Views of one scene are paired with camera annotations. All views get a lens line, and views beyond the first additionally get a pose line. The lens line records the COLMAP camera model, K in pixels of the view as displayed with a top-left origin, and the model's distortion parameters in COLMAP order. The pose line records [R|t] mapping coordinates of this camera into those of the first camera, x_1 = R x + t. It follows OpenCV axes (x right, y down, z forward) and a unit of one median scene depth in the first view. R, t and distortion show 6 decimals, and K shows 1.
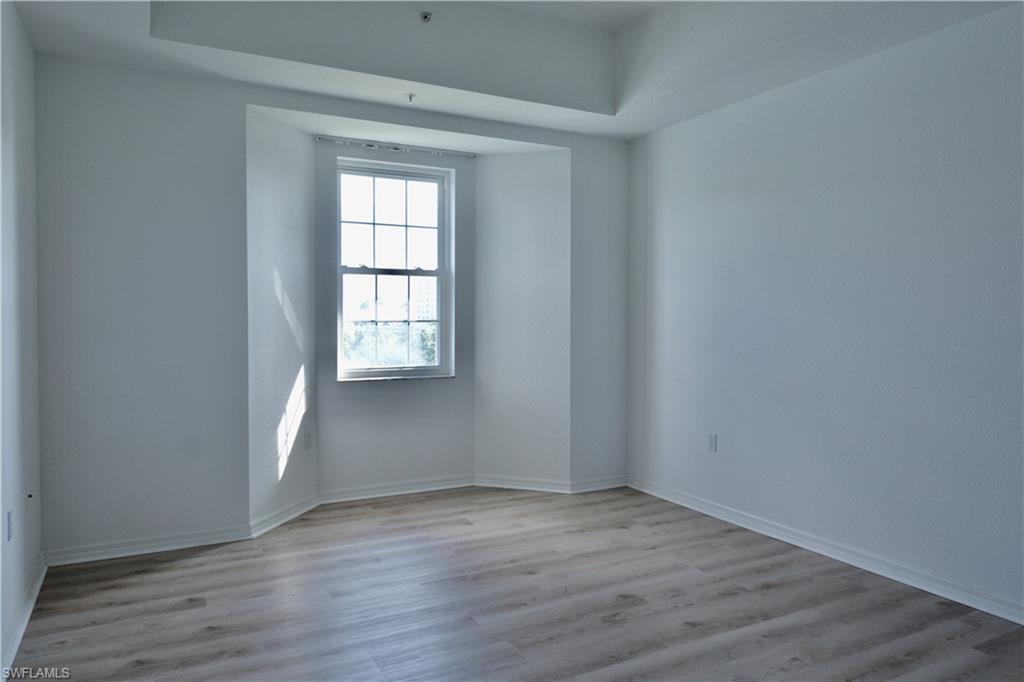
lens RADIAL K [[693.3, 0, 509.6], [0, 693.3, 336.3], [0, 0, 1]] dist [-0.002428, -0.001022]
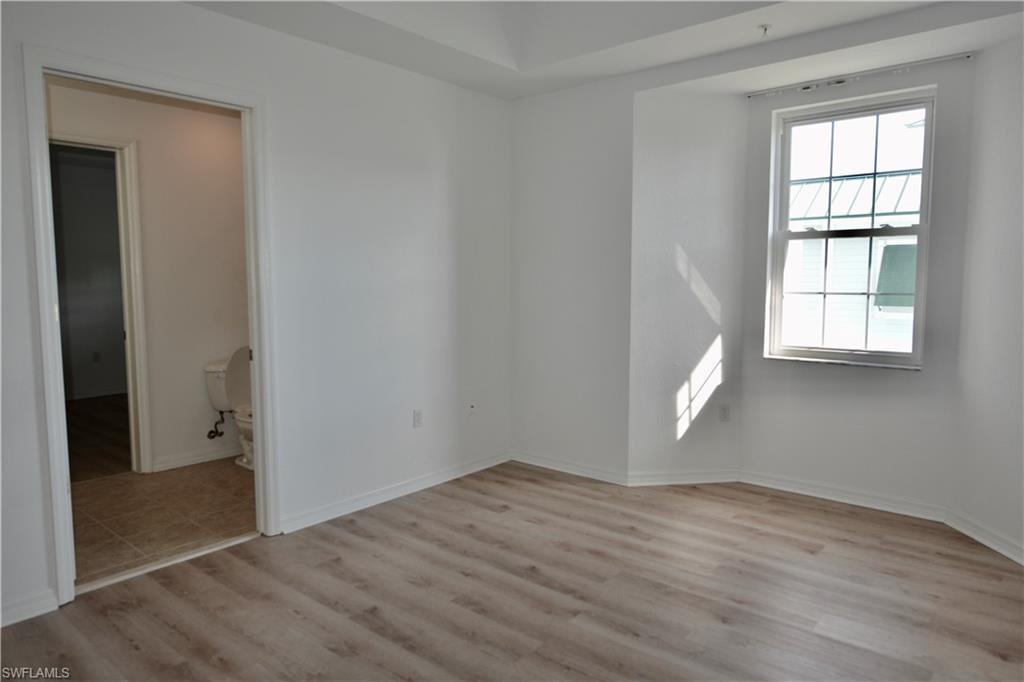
lens RADIAL K [[659.0, 0, 512.0], [0, 659.0, 333.1], [0, 0, 1]] dist [-0.001390, 0.000094]
pose [[0.370492, 0.076150, -0.925709, 0.471015], [-0.019805, 0.997055, 0.074093, -0.028227], [0.928624, -0.009117, 0.370909, 0.382708]]
